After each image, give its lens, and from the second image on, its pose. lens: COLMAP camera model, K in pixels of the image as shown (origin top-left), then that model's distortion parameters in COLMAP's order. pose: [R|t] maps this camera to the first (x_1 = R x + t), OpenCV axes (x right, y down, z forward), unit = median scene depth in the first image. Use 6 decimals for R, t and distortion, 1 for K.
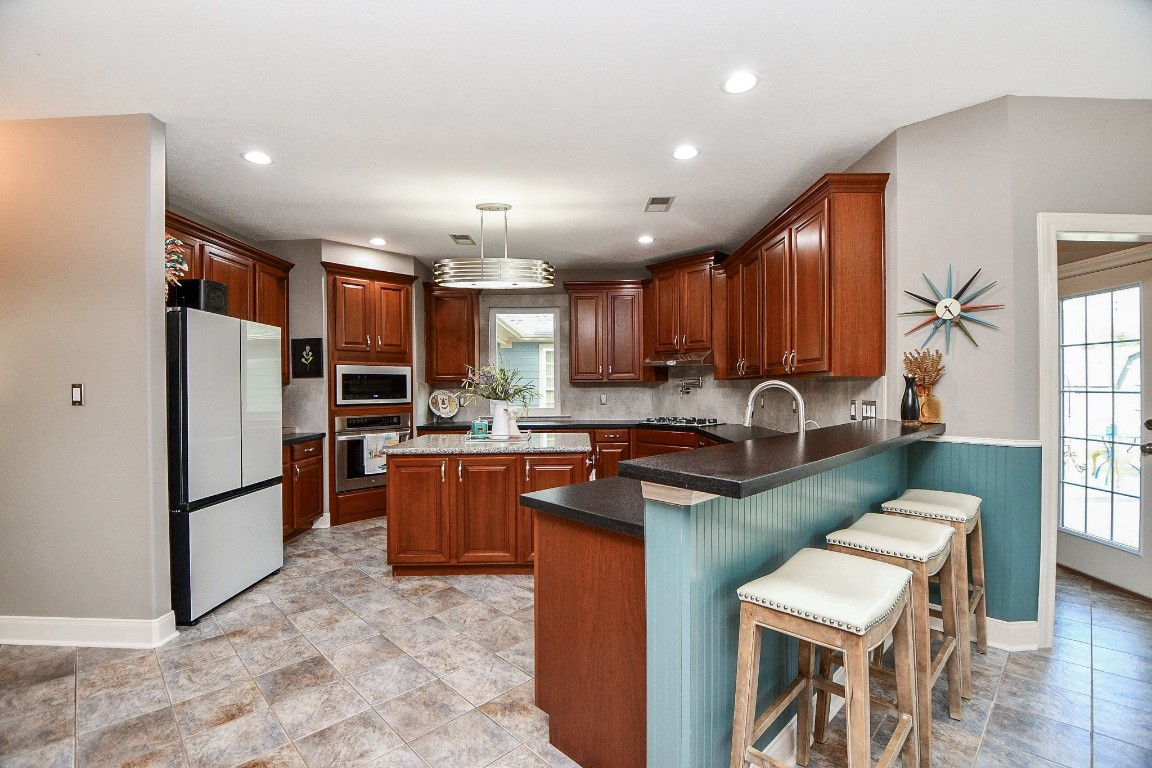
lens RADIAL K [[501.6, 0, 576.0], [0, 501.6, 384.0], [0, 0, 1]] dist [0.021314, -0.031825]
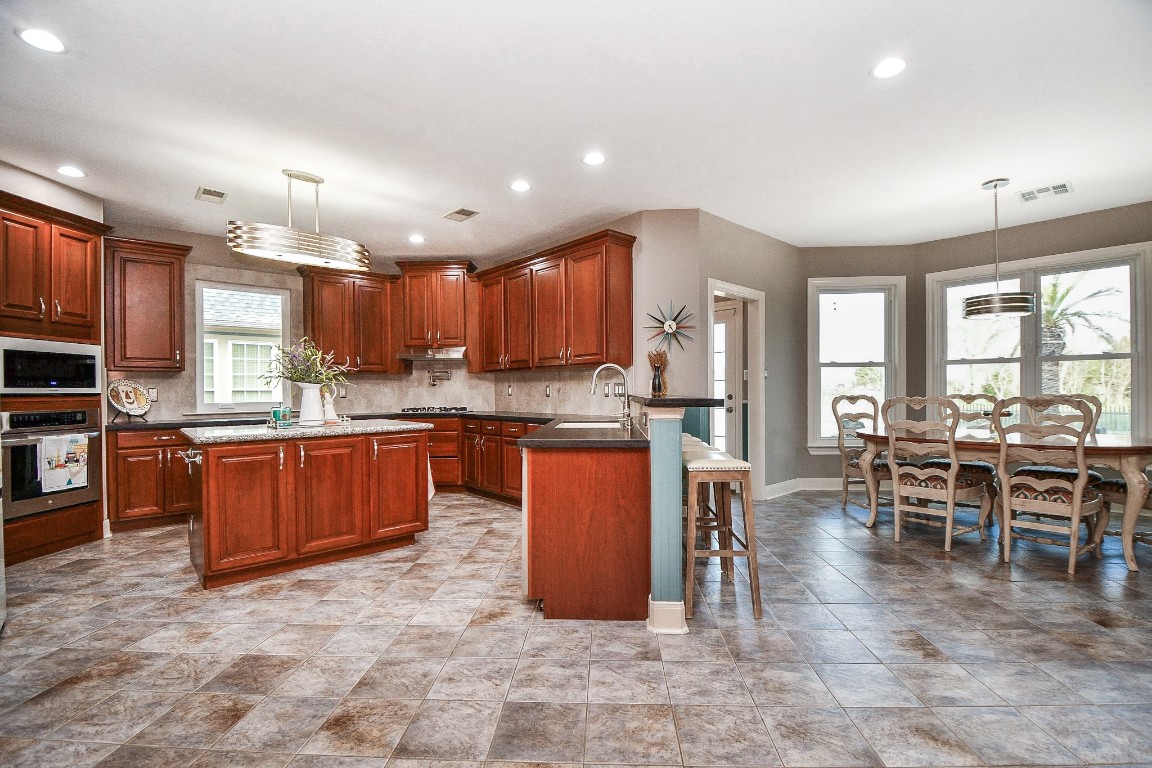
lens RADIAL K [[520.2, 0, 574.7], [0, 520.2, 391.7], [0, 0, 1]] dist [-0.039188, -0.000938]
pose [[0.726444, 0.003611, 0.687216, -0.494401], [-0.000379, 0.999988, -0.004854, 0.055994], [-0.687226, 0.003266, 0.726437, -0.034163]]
